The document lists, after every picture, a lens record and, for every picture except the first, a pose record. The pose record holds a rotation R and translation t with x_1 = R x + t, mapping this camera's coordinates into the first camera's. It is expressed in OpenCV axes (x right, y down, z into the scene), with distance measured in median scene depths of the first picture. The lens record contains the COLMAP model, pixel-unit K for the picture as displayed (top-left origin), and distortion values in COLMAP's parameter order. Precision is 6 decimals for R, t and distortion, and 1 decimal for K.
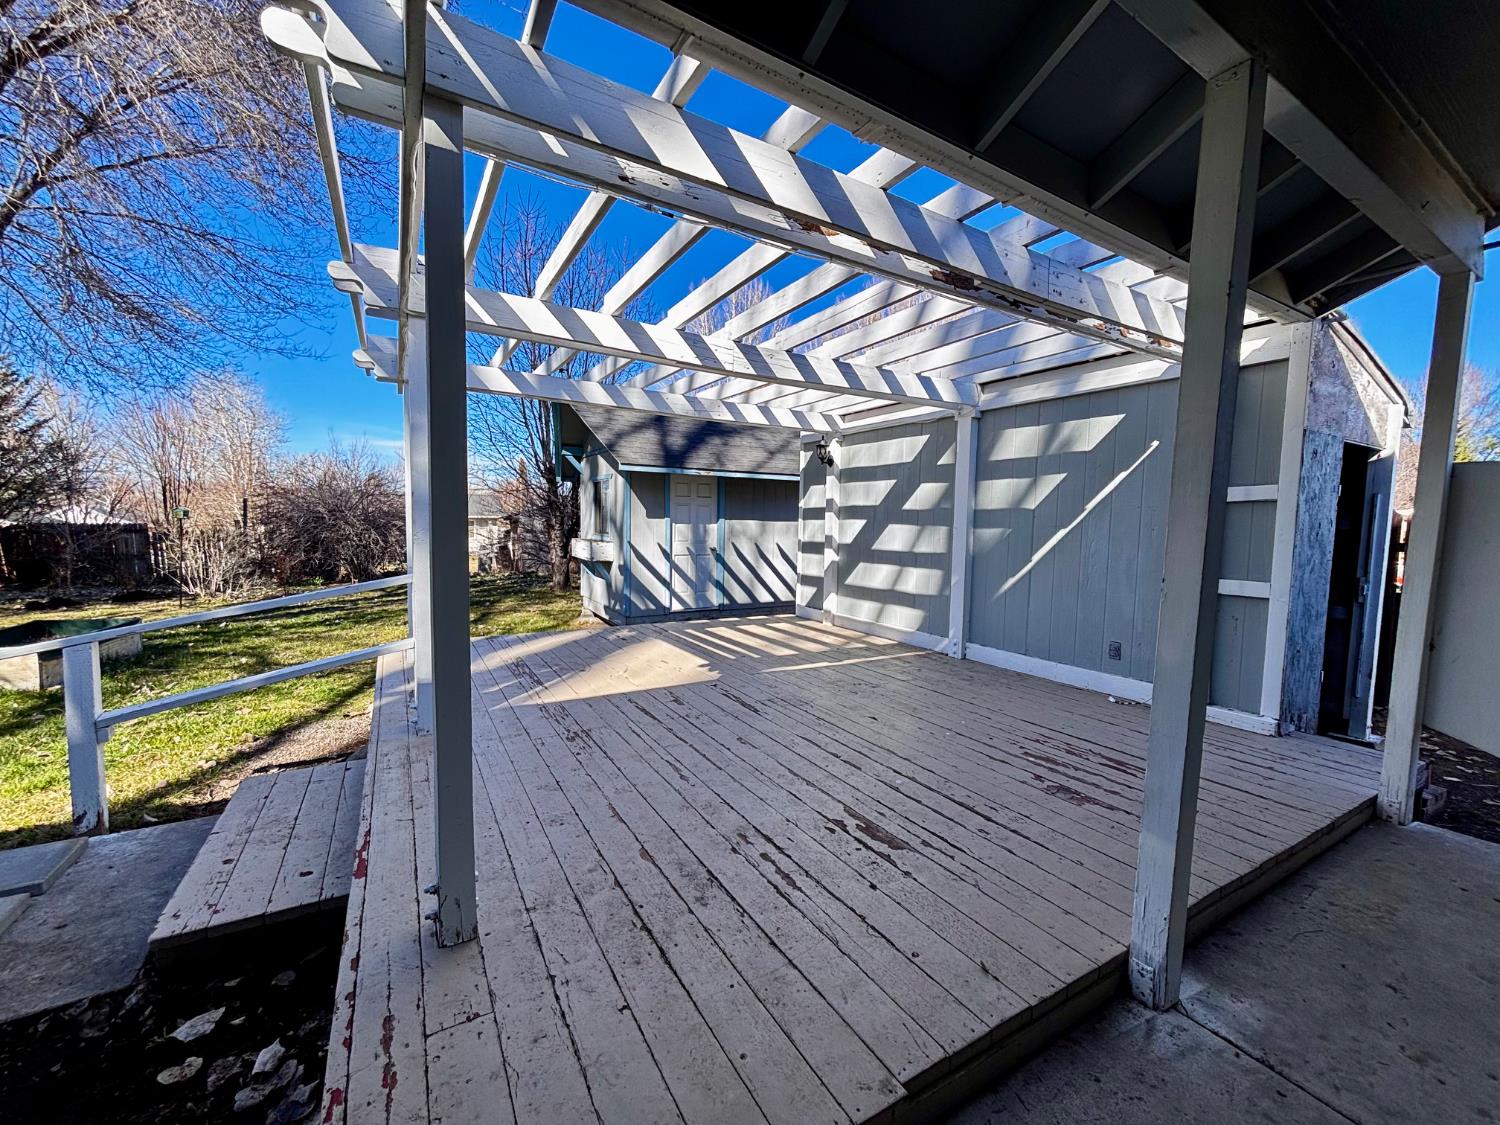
lens RADIAL K [[601.1, 0, 750.0], [0, 601.1, 562.5], [0, 0, 1]] dist [0.001487, -0.000037]
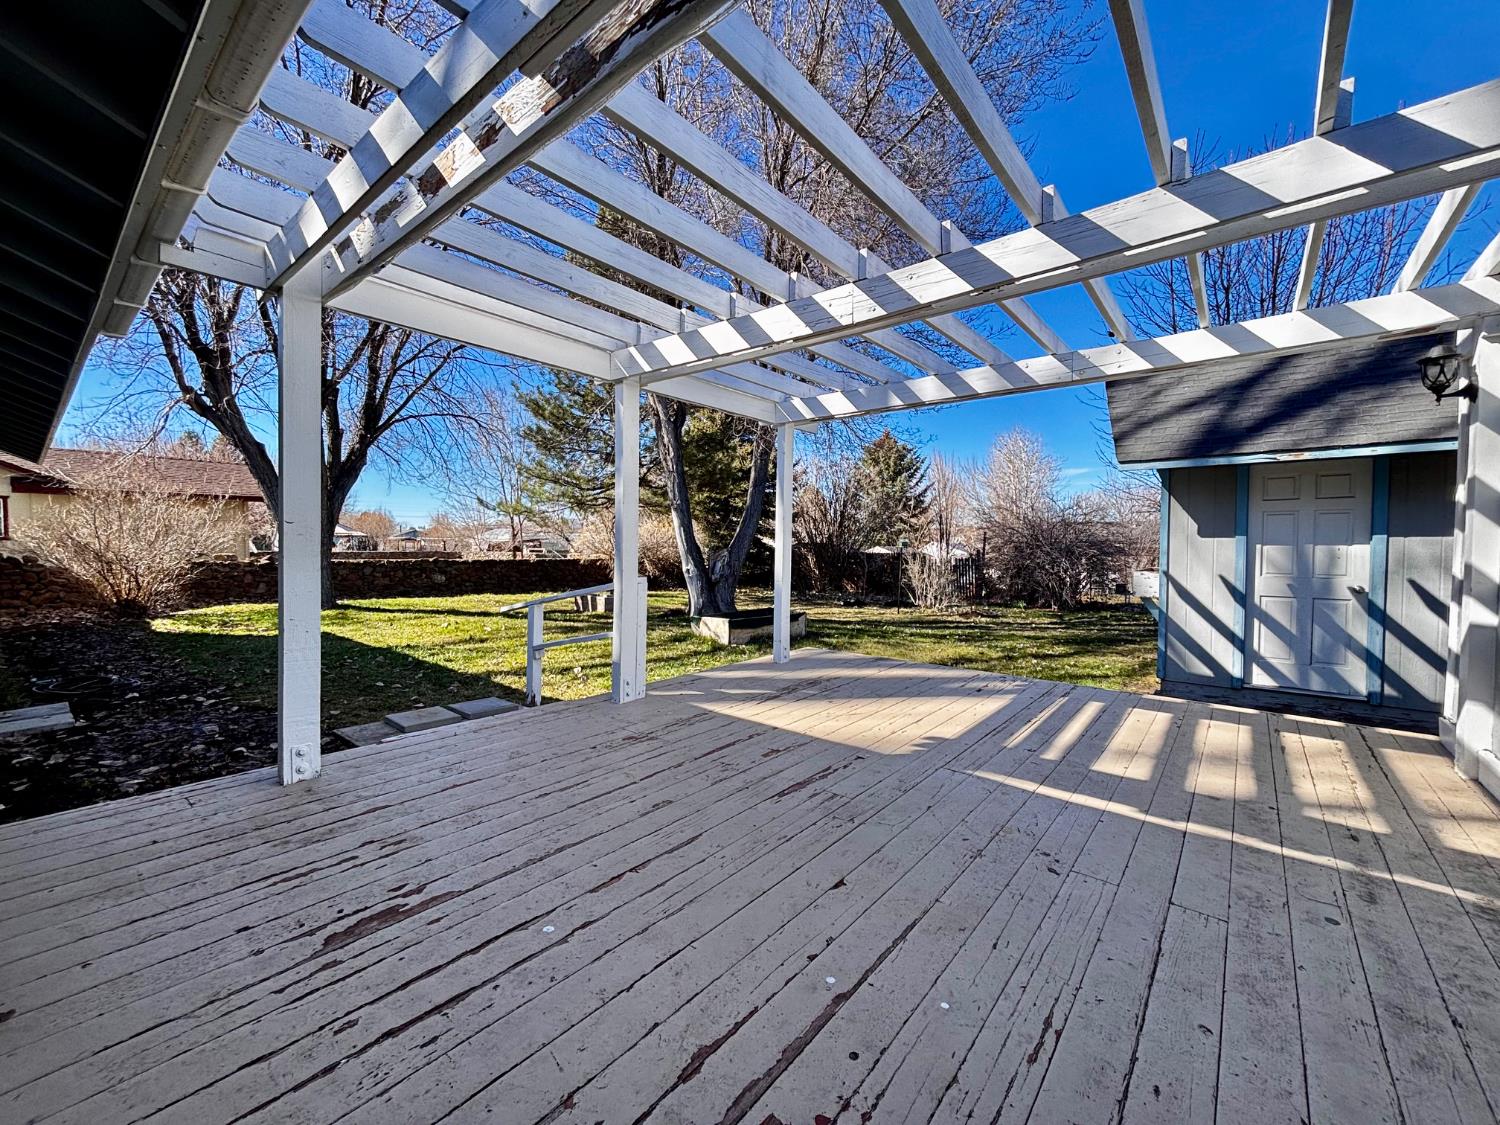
lens RADIAL K [[605.0, 0, 750.0], [0, 605.0, 562.5], [0, 0, 1]] dist [0.000020, 0.007050]
pose [[0.339663, 0.012681, -0.940462, 0.697513], [-0.063076, 0.997965, -0.009324, -0.018671], [0.938430, 0.062487, 0.339771, 0.735358]]
